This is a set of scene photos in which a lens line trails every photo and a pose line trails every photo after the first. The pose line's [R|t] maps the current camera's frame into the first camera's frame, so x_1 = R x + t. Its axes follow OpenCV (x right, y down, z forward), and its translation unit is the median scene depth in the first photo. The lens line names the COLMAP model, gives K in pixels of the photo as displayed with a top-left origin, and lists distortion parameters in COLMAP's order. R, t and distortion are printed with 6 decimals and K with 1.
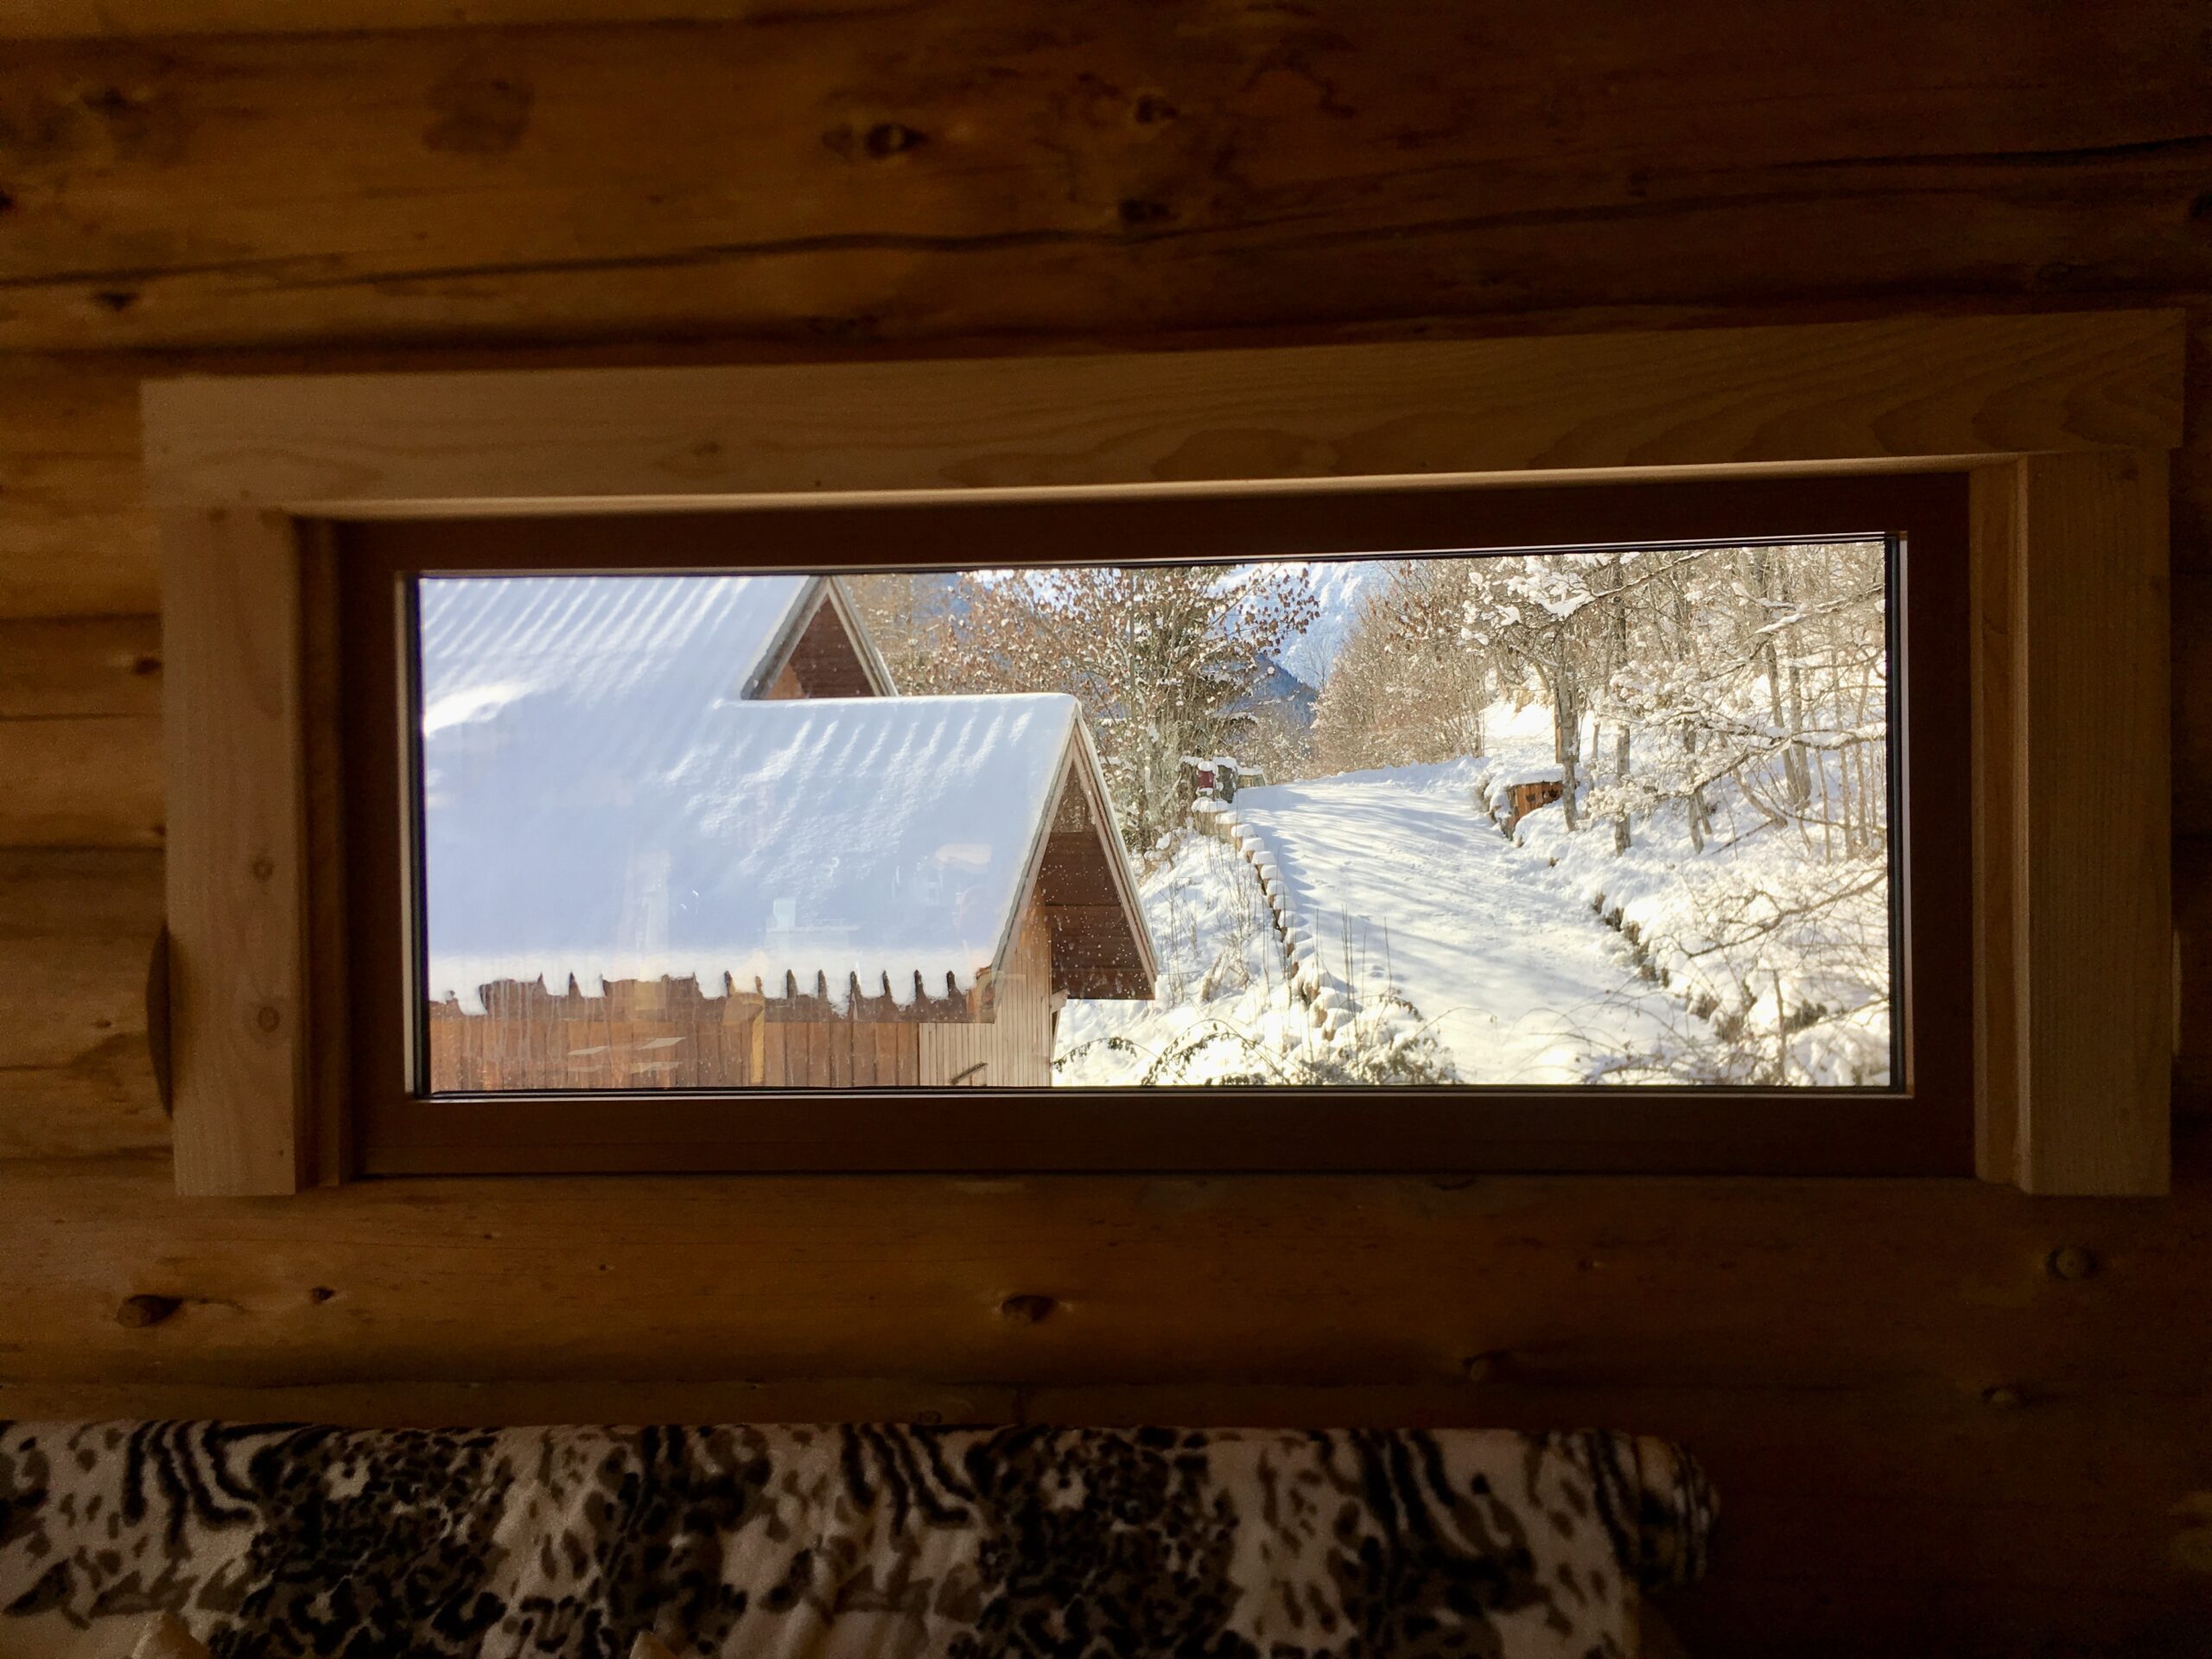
lens RADIAL K [[1865.7, 0, 1106.6], [0, 1865.7, 829.6], [0, 0, 1]] dist [-0.002024, 0.002592]
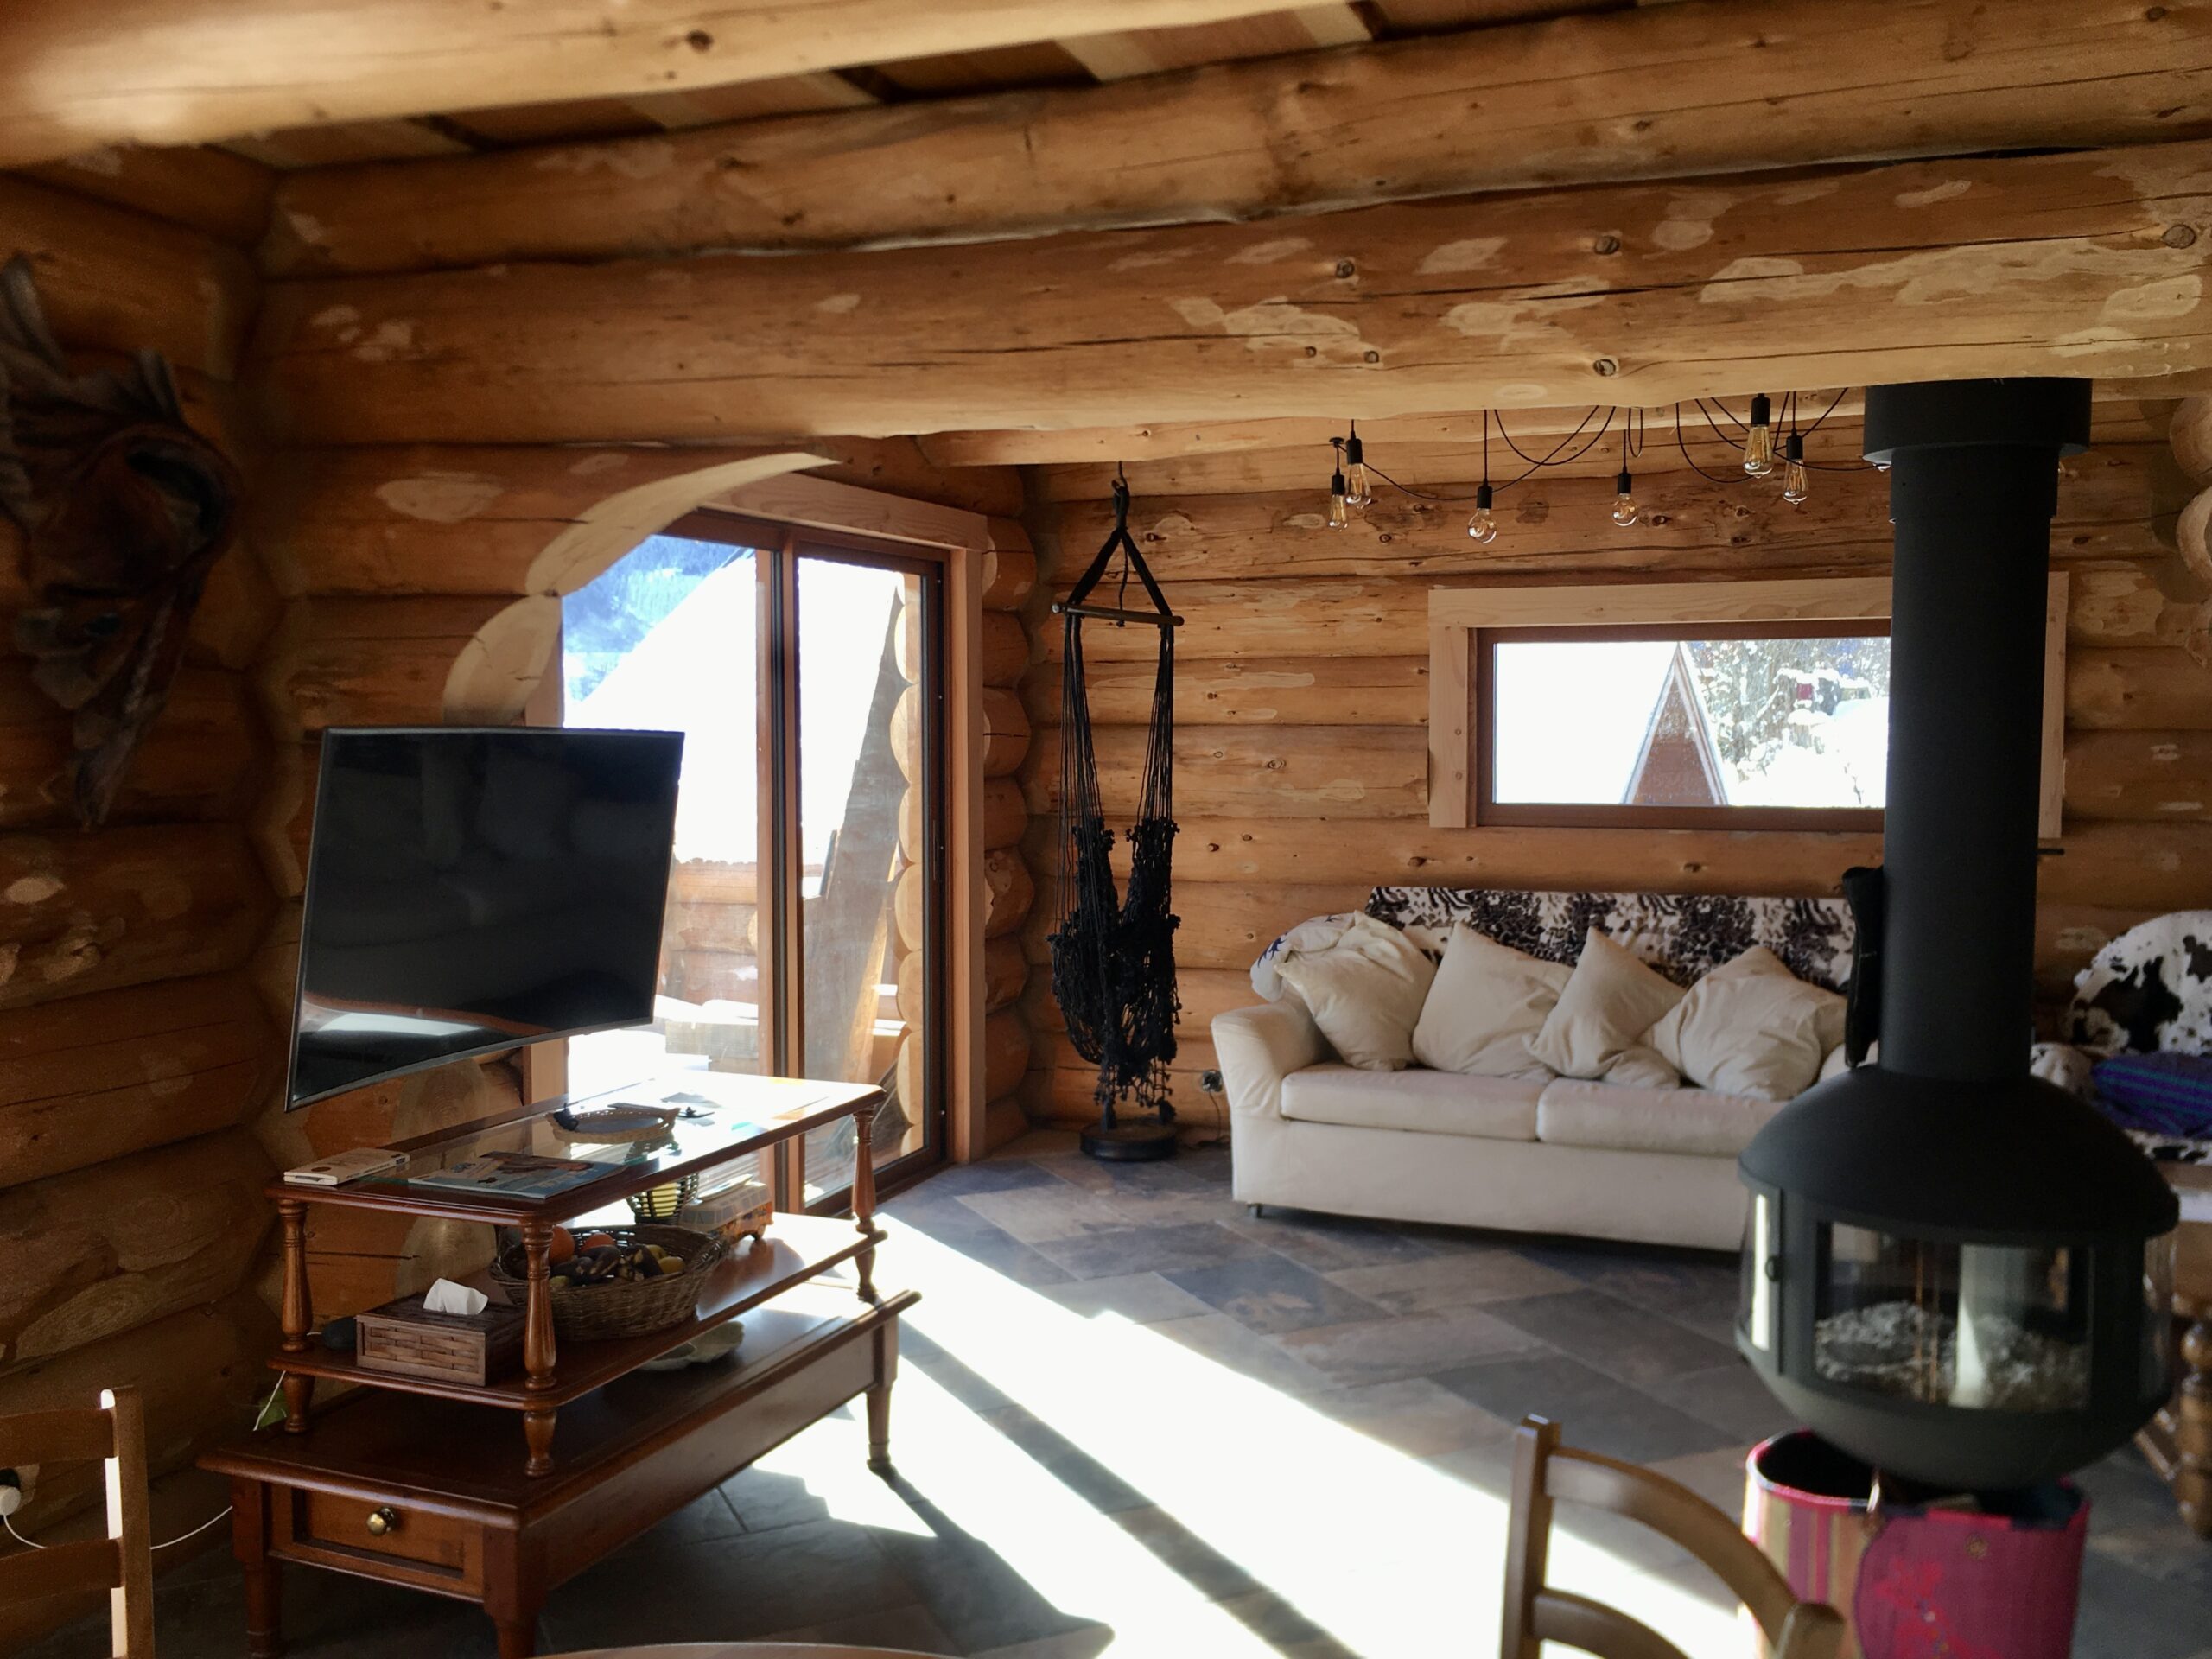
lens RADIAL K [[1865.7, 0, 1048.6], [0, 1865.7, 809.3], [0, 0, 1]] dist [-0.002024, 0.002592]
pose [[0.944506, 0.027517, -0.327341, -0.040840], [-0.014846, 0.999043, 0.041145, 0.034324], [0.328160, -0.034002, 0.944010, -2.541336]]
